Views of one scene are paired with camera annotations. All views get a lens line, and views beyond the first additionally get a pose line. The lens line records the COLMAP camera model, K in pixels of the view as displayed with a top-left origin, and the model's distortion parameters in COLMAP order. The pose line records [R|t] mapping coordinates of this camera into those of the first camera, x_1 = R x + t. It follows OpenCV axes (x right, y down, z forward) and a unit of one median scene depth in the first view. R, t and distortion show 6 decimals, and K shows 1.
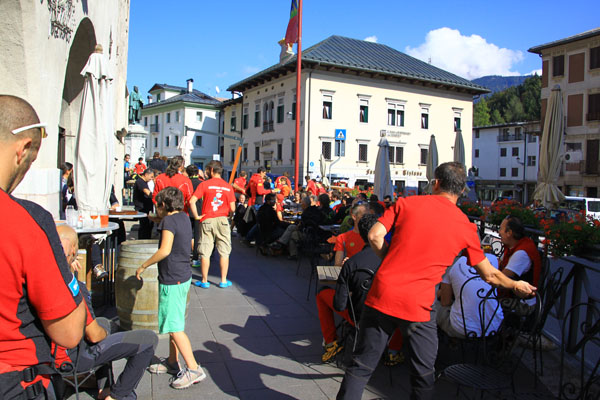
lens RADIAL K [[540.9, 0, 299.8], [0, 540.9, 200.3], [0, 0, 1]] dist [-0.001755, -0.000297]
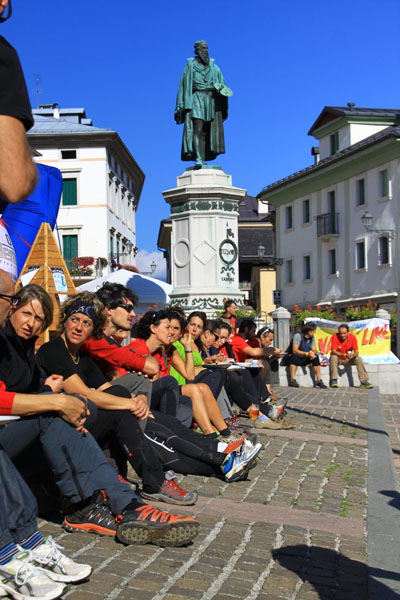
lens RADIAL K [[1072.1, 0, 199.9], [0, 1072.1, 299.9], [0, 0, 1]] dist [0.025331, 0.000000]
pose [[0.902596, -0.069271, -0.424880, -0.036779], [0.023503, 0.993426, -0.112035, -0.000486], [0.429847, 0.091136, 0.898290, 0.302461]]
